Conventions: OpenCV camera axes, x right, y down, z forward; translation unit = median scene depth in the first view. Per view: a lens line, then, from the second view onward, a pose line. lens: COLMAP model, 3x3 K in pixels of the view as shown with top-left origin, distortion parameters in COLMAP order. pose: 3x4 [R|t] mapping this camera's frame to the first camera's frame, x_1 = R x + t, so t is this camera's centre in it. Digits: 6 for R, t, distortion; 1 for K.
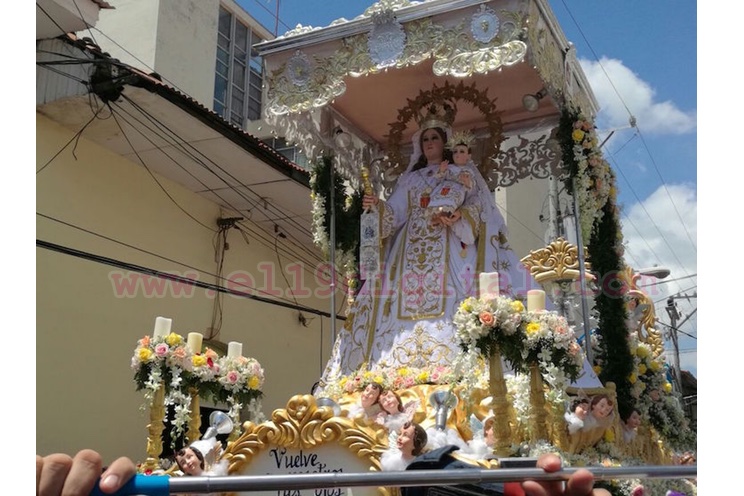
lens RADIAL K [[846.1, 0, 372.0], [0, 846.1, 248.0], [0, 0, 1]] dist [0.005730, 0.003730]
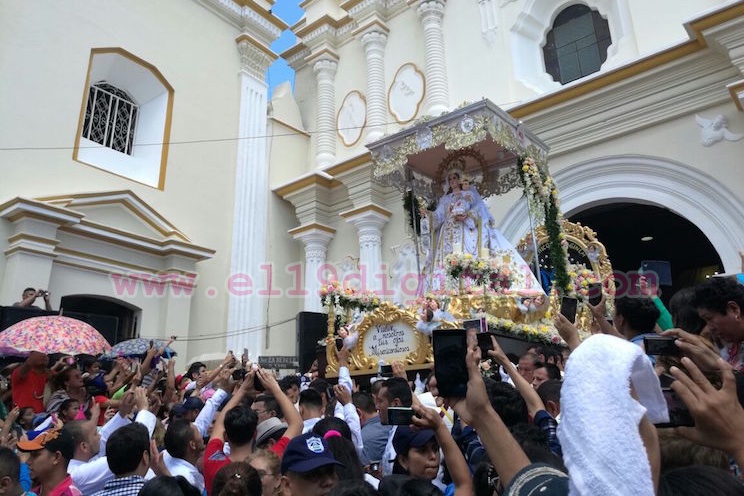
lens RADIAL K [[483.3, 0, 359.6], [0, 483.3, 243.9], [0, 0, 1]] dist [0.114400, -0.173834]
pose [[0.969220, -0.096713, -0.226403, 0.109166], [0.100799, 0.994885, 0.006527, -0.002468], [0.224613, -0.029147, 0.974012, -0.216256]]
